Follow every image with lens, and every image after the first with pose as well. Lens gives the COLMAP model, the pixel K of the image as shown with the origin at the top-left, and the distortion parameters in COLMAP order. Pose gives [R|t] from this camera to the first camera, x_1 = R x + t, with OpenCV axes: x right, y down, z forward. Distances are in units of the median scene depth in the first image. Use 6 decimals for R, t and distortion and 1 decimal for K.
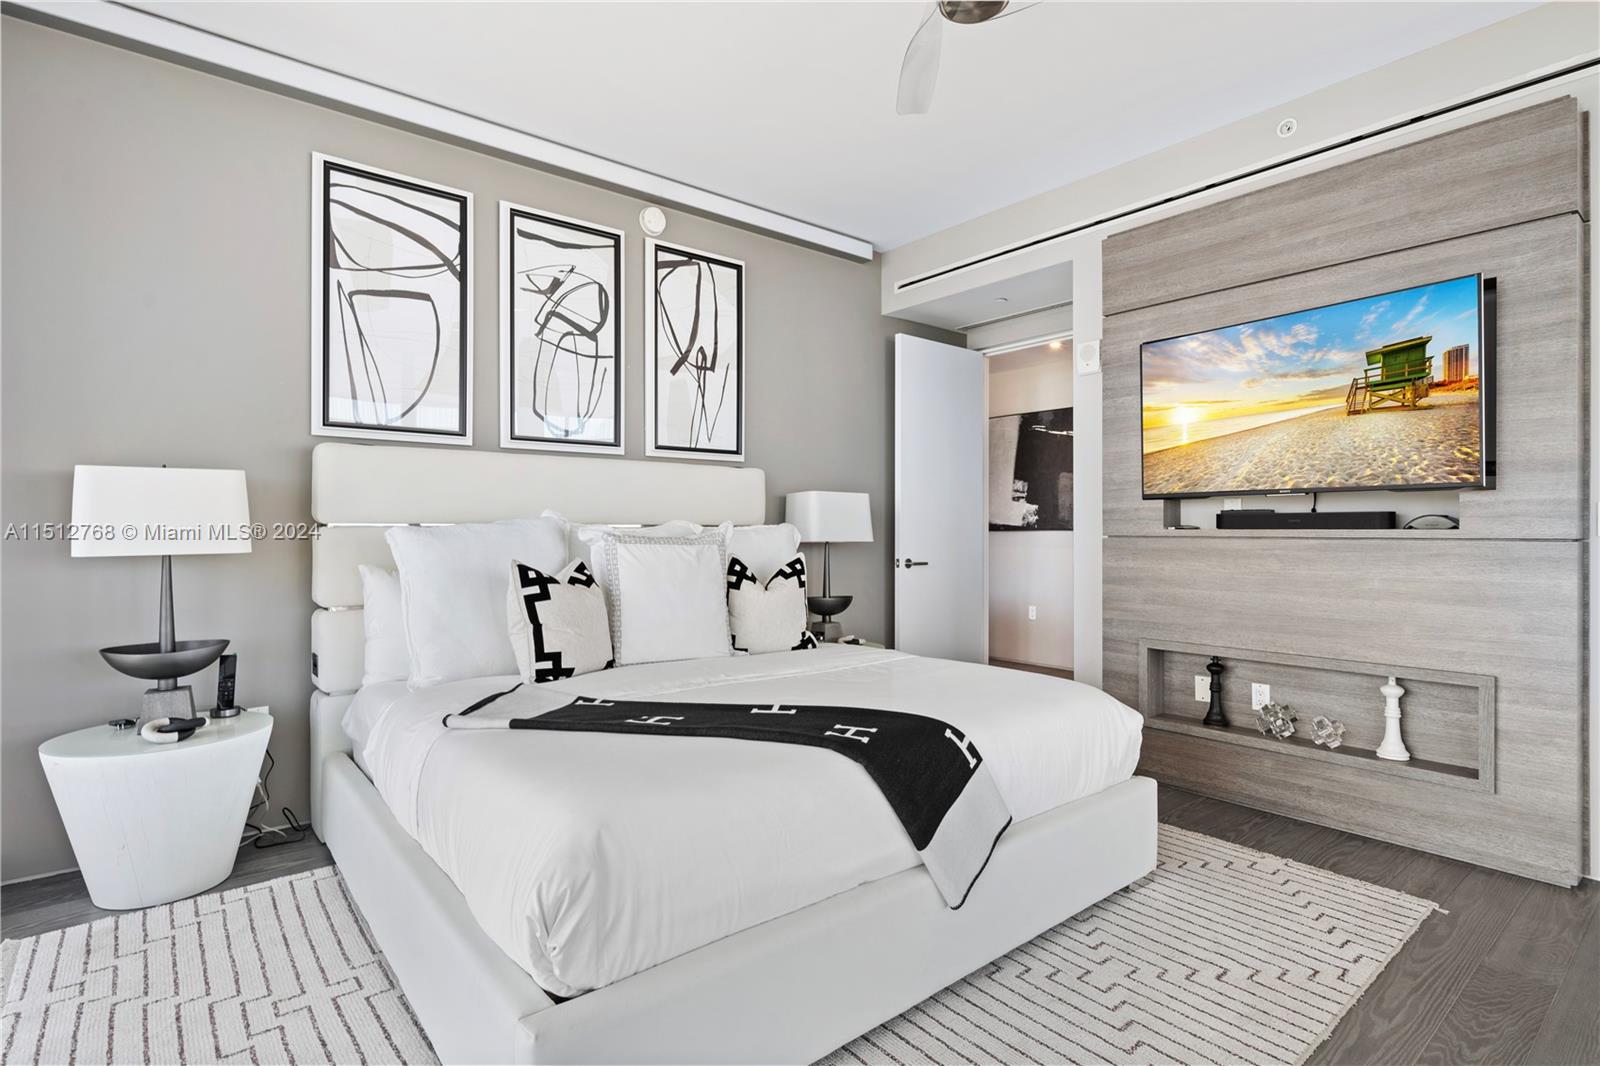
lens RADIAL K [[794.6, 0, 800.0], [0, 794.6, 533.0], [0, 0, 1]] dist [0.003626, 0.000725]
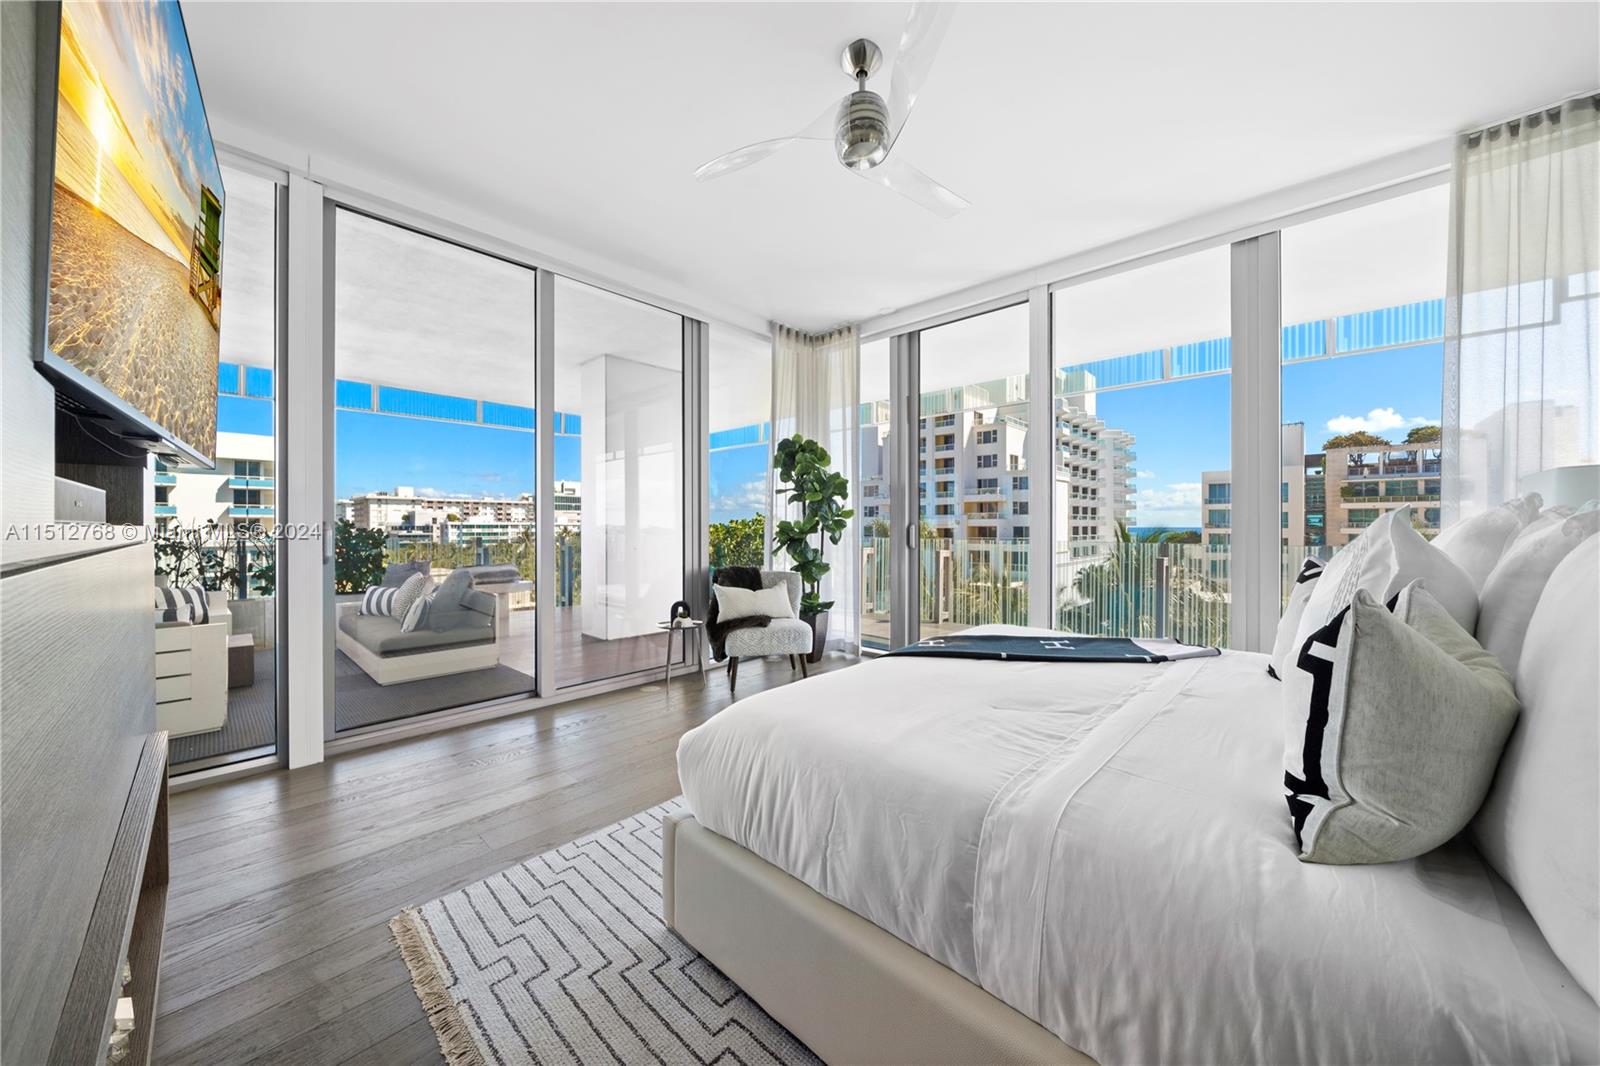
lens RADIAL K [[548.2, 0, 795.1], [0, 548.2, 525.1], [0, 0, 1]] dist [-0.007079, 0.000315]
pose [[-0.991277, 0.001038, -0.131788, 0.276167], [0.000757, 0.999997, 0.002181, -0.003962], [0.131790, 0.002062, -0.991276, 1.144556]]
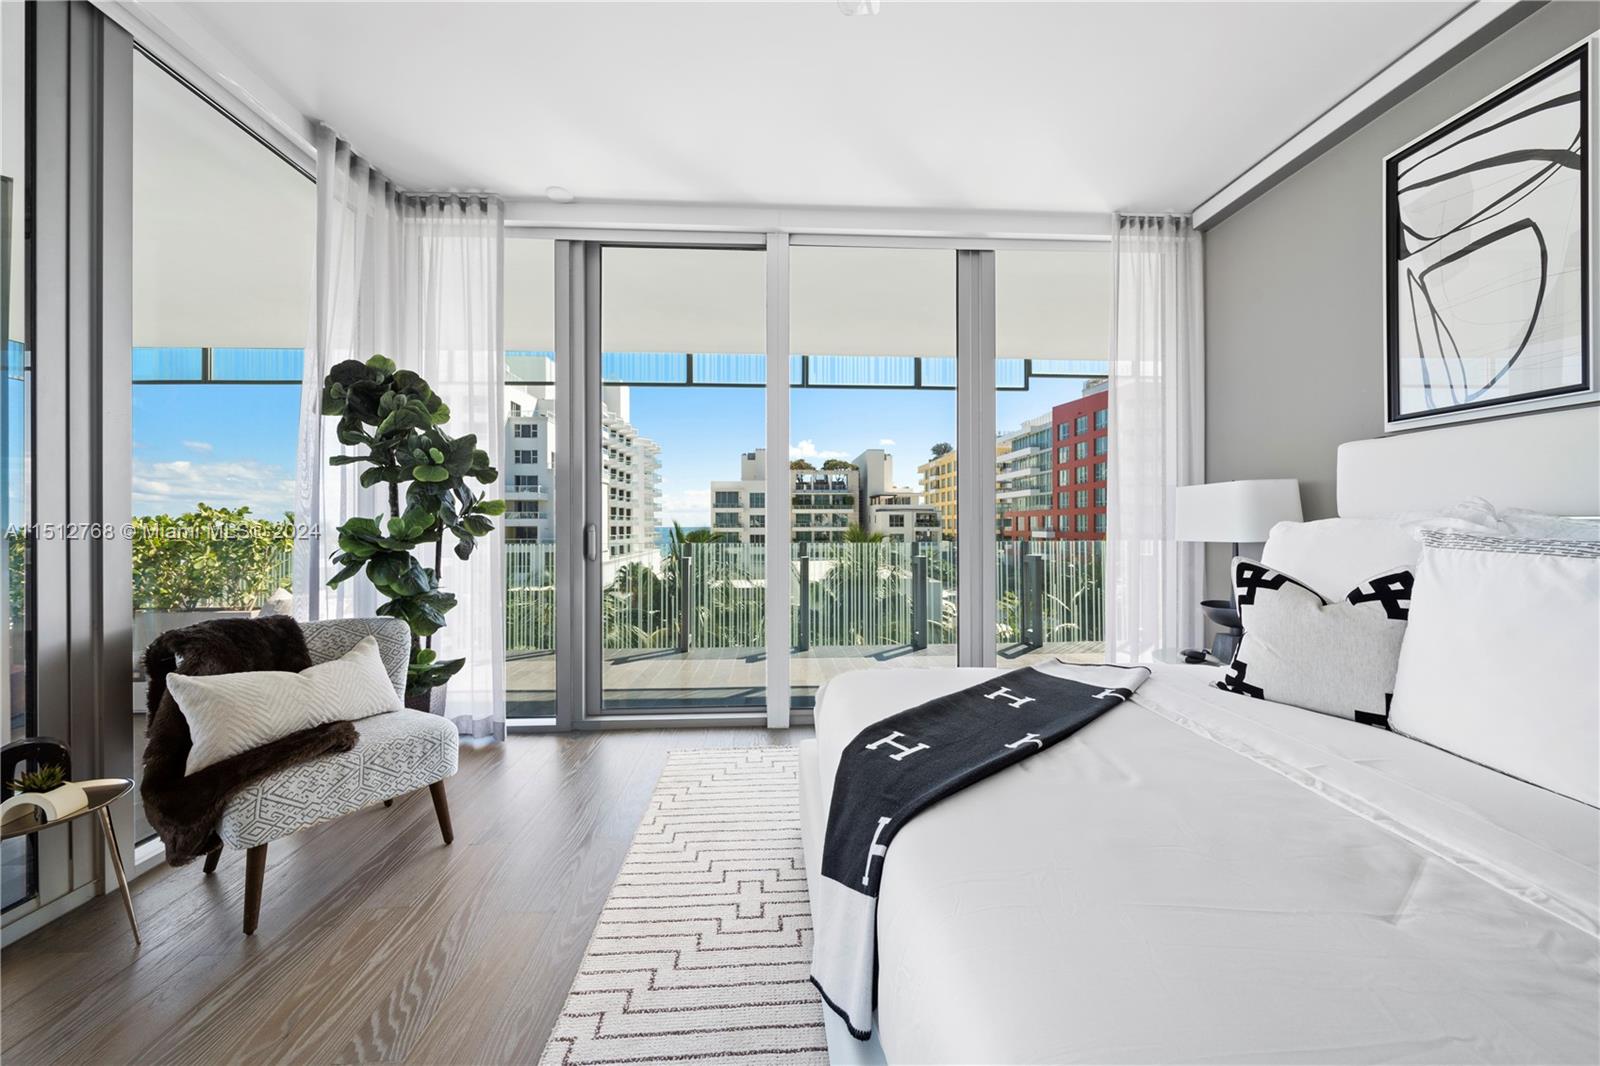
lens RADIAL K [[548.2, 0, 795.1], [0, 548.2, 525.1], [0, 0, 1]] dist [-0.007079, 0.000315]
pose [[-0.590177, 0.001835, -0.807271, 0.347969], [-0.000144, 0.999997, 0.002379, -0.004447], [0.807274, 0.001520, -0.590175, 0.687340]]
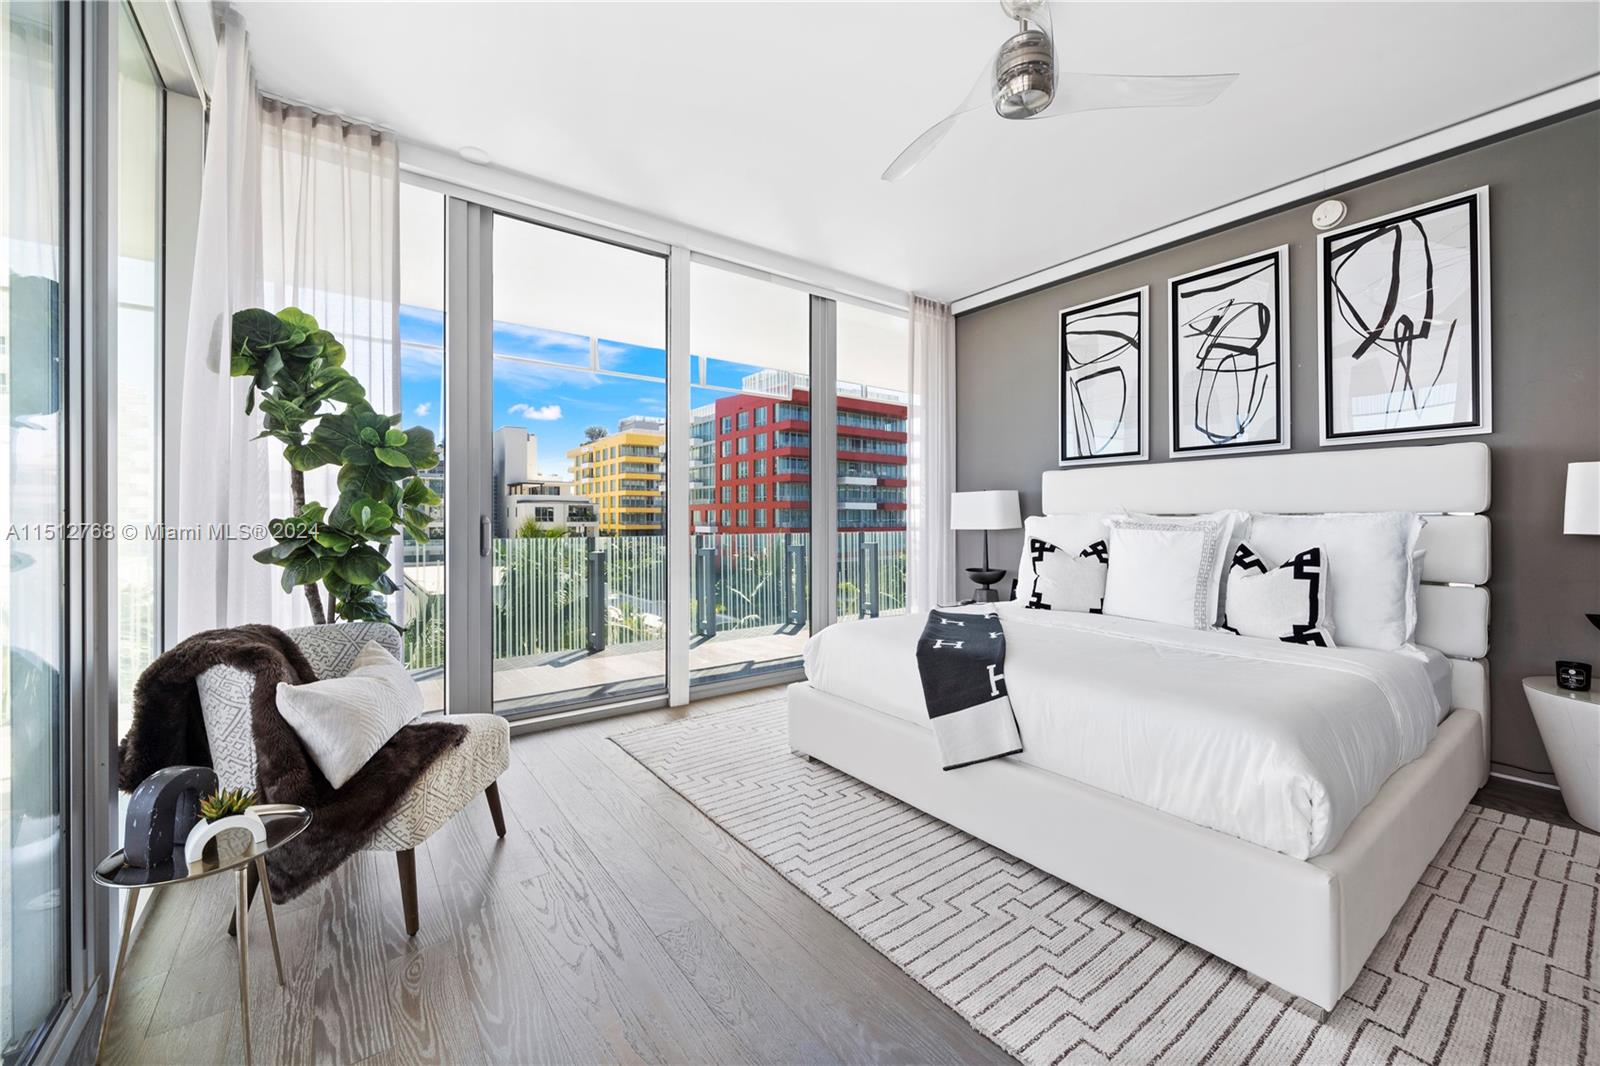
lens RADIAL K [[621.8, 0, 796.7], [0, 621.8, 517.9], [0, 0, 1]] dist [-0.001530, -0.000128]
pose [[-0.047908, -0.001761, -0.998850, 0.718709], [-0.003181, 0.999994, -0.001611, -0.000997], [0.998847, 0.003100, -0.047913, 0.403181]]
